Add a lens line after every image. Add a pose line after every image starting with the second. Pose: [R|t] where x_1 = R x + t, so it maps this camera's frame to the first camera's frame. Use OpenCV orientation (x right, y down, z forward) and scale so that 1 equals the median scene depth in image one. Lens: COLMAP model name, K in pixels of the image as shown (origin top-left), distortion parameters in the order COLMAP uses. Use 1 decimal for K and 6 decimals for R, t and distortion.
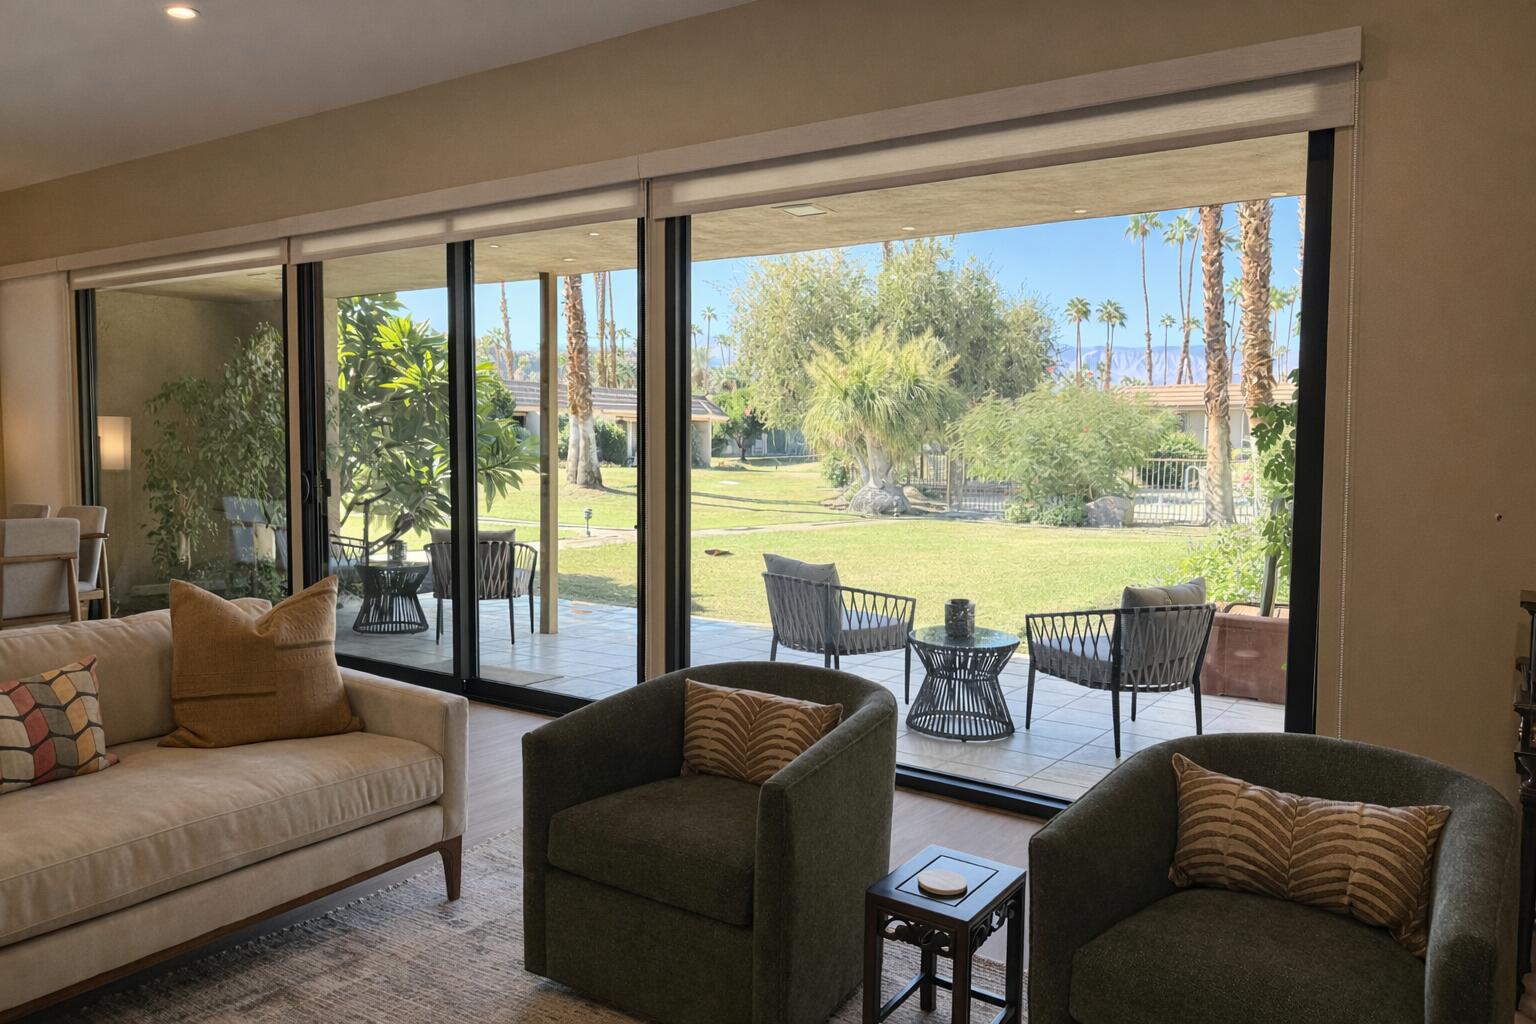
lens RADIAL K [[1111.5, 0, 768.0], [0, 1111.5, 512.0], [0, 0, 1]] dist [-0.001747, -0.000445]
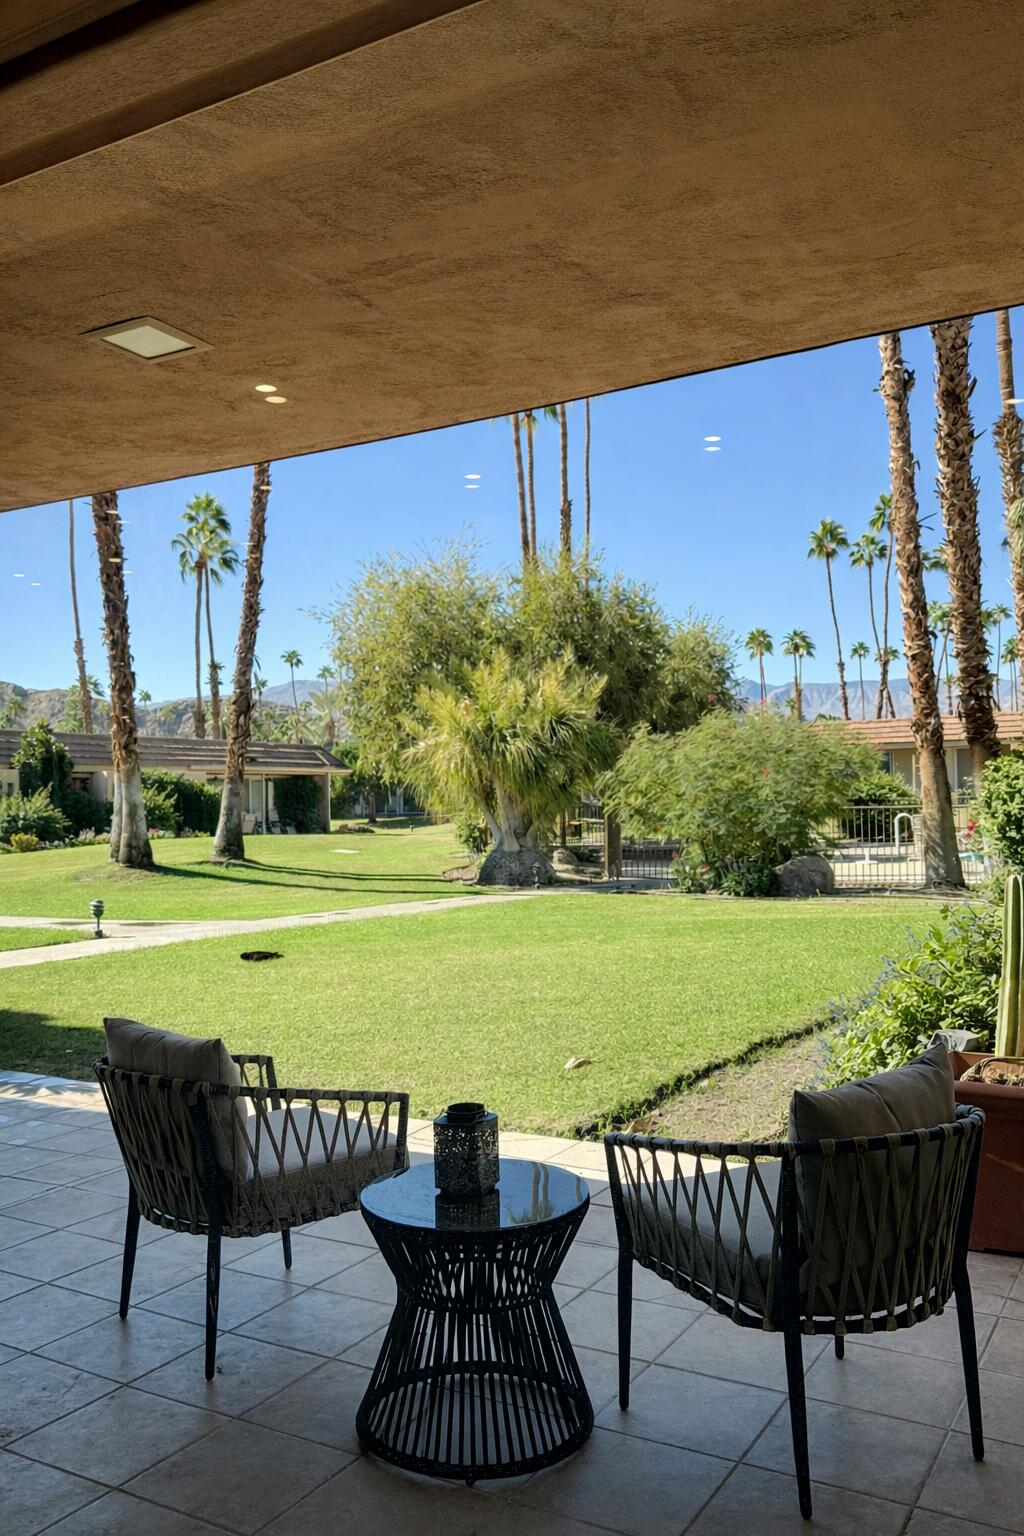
lens RADIAL K [[1251.2, 0, 510.7], [0, 1251.2, 694.2], [0, 0, 1]] dist [0.060538, 0.002514]
pose [[0.997414, -0.023513, 0.067920, 0.039570], [0.033127, 0.989010, -0.144092, -0.005273], [-0.063785, 0.145969, 0.987231, 0.107909]]
